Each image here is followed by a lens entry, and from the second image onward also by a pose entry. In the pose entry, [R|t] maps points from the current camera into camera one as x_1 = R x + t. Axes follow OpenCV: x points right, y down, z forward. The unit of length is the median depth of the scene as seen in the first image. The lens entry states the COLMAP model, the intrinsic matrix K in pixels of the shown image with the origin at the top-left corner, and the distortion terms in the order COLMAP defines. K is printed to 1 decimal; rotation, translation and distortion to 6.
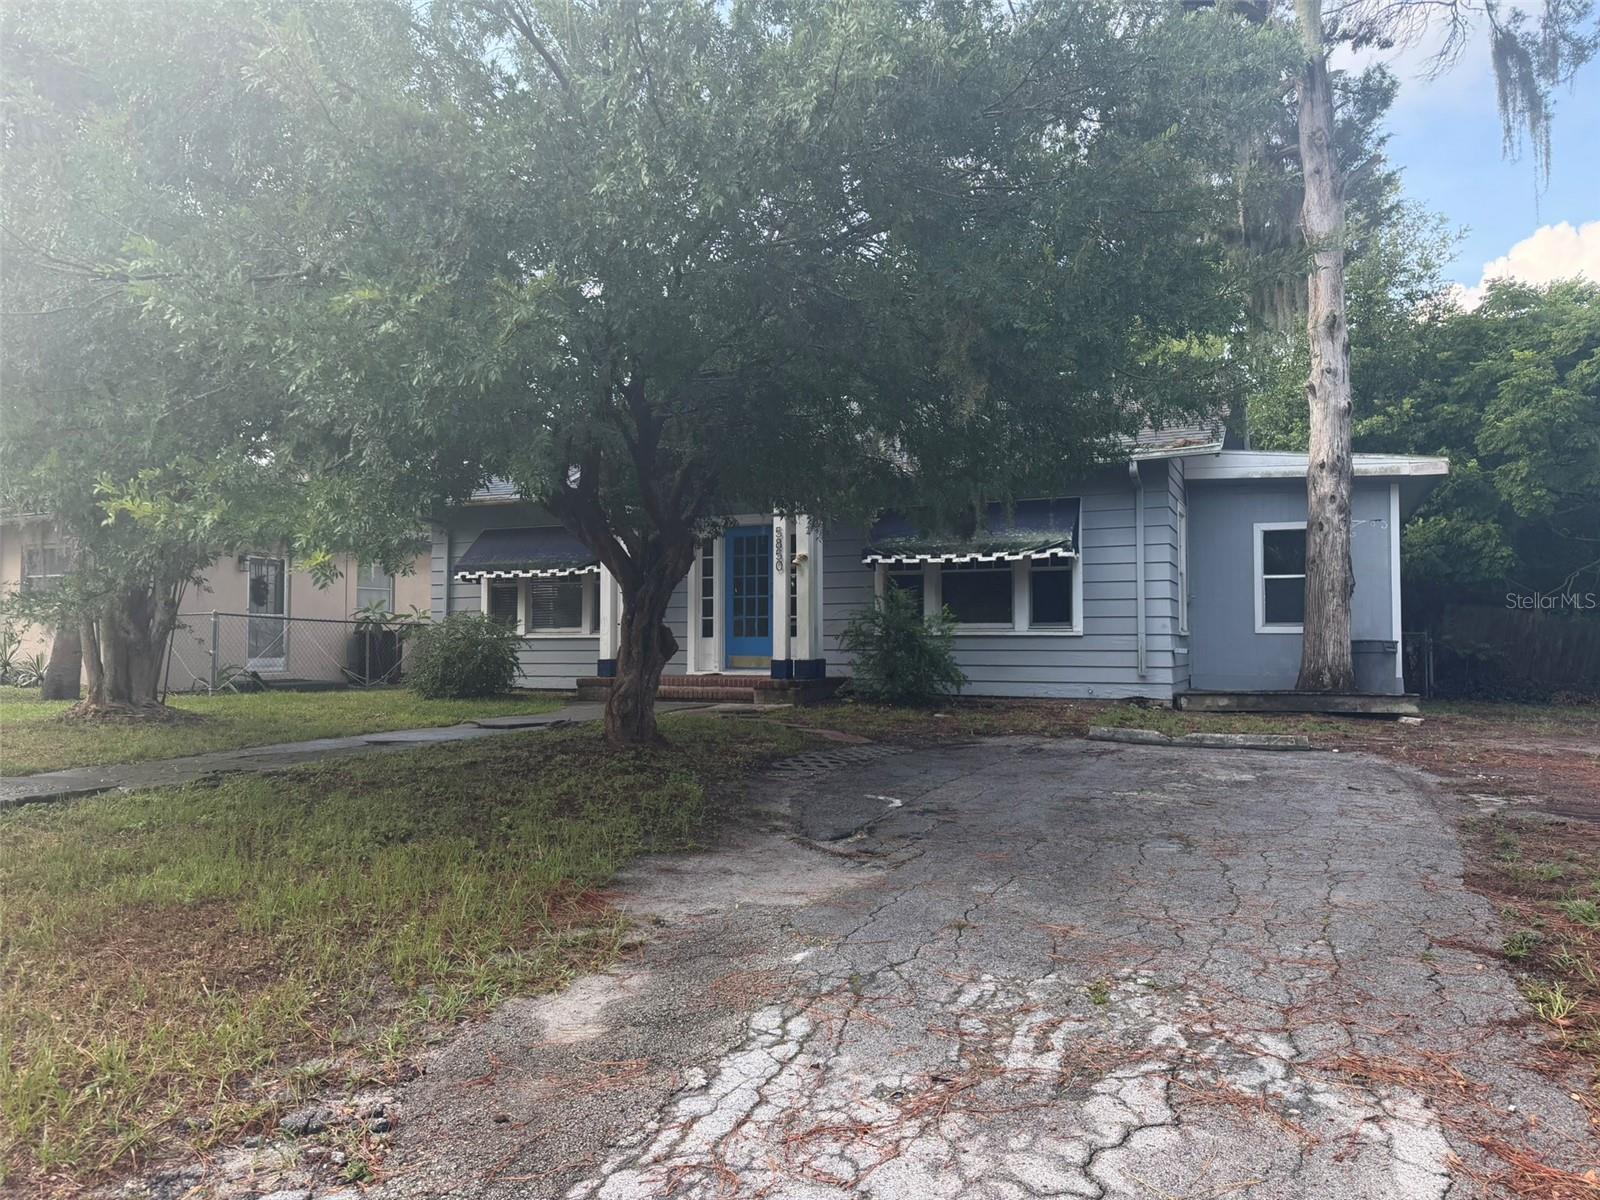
lens RADIAL K [[1128.7, 0, 810.3], [0, 1128.7, 595.6], [0, 0, 1]] dist [0.027994, -0.028513]
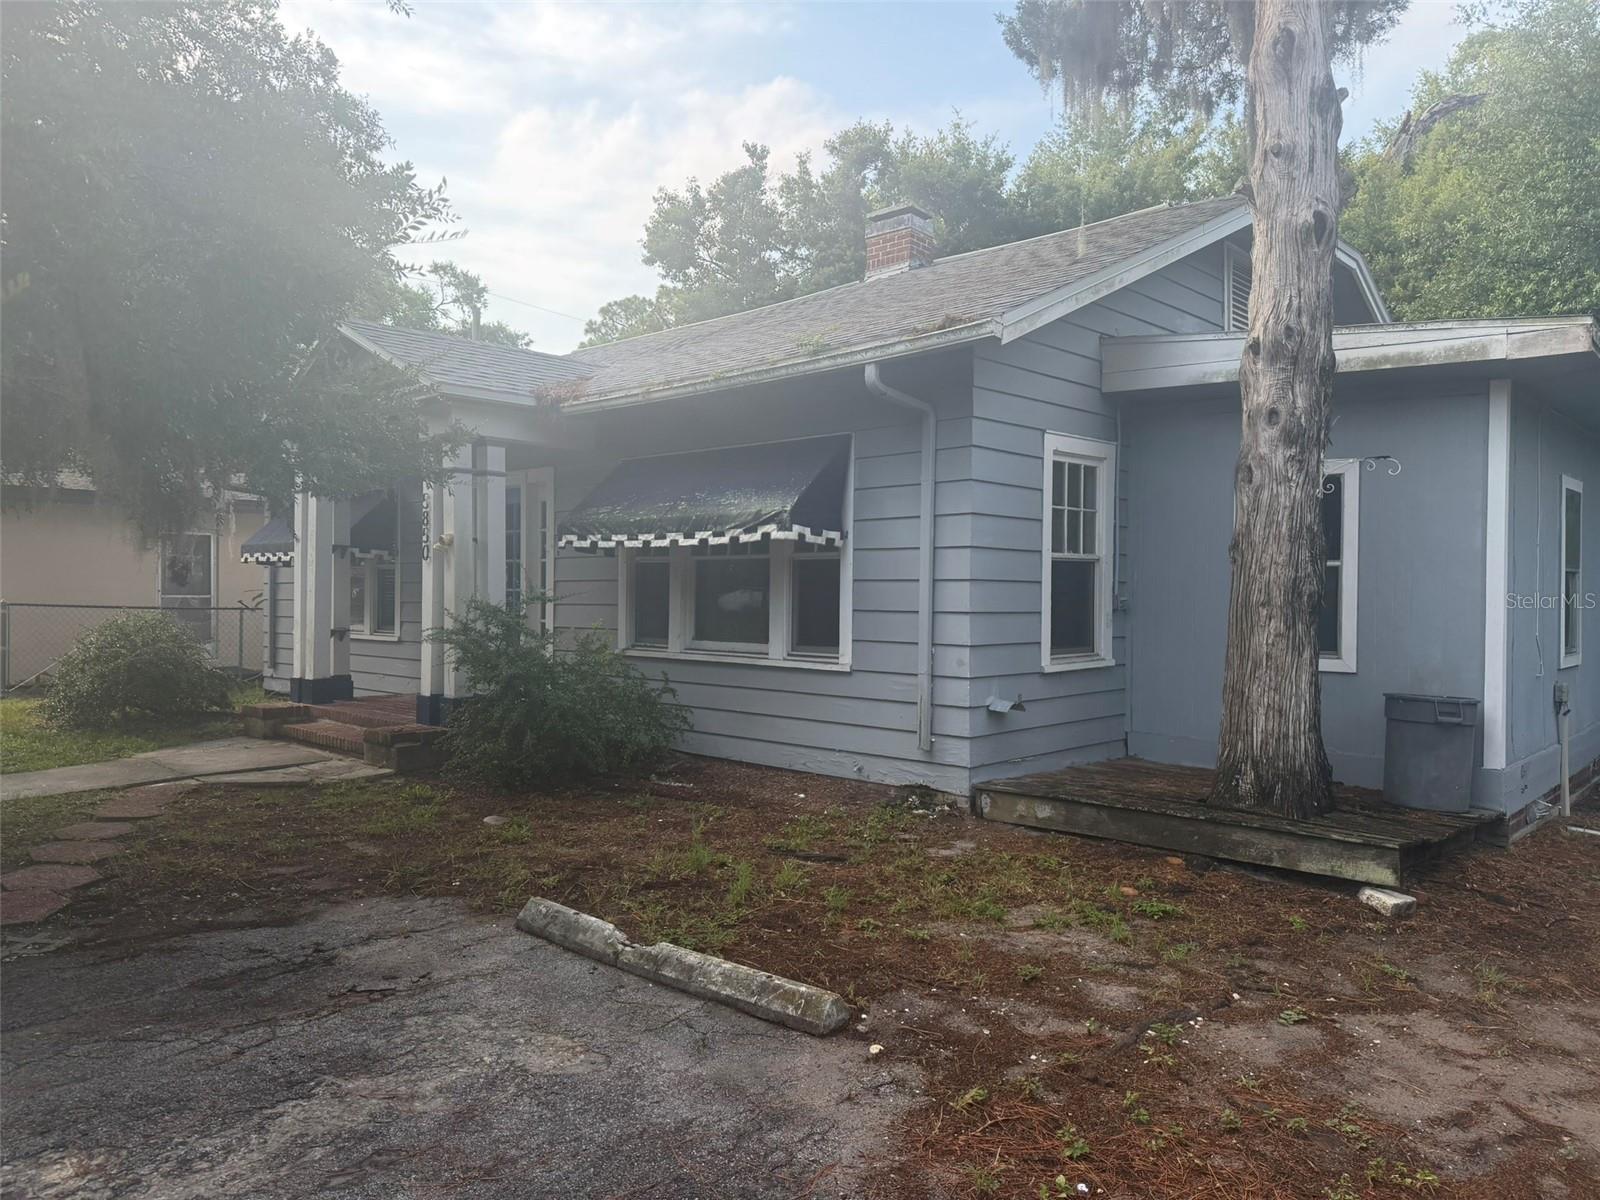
lens RADIAL K [[1128.7, 0, 792.2], [0, 1128.7, 601.4], [0, 0, 1]] dist [0.027994, -0.028513]
pose [[0.933082, 0.013078, -0.359427, 0.434910], [0.002010, 0.999133, 0.041574, -0.026040], [0.359659, -0.039514, 0.932247, 0.459238]]
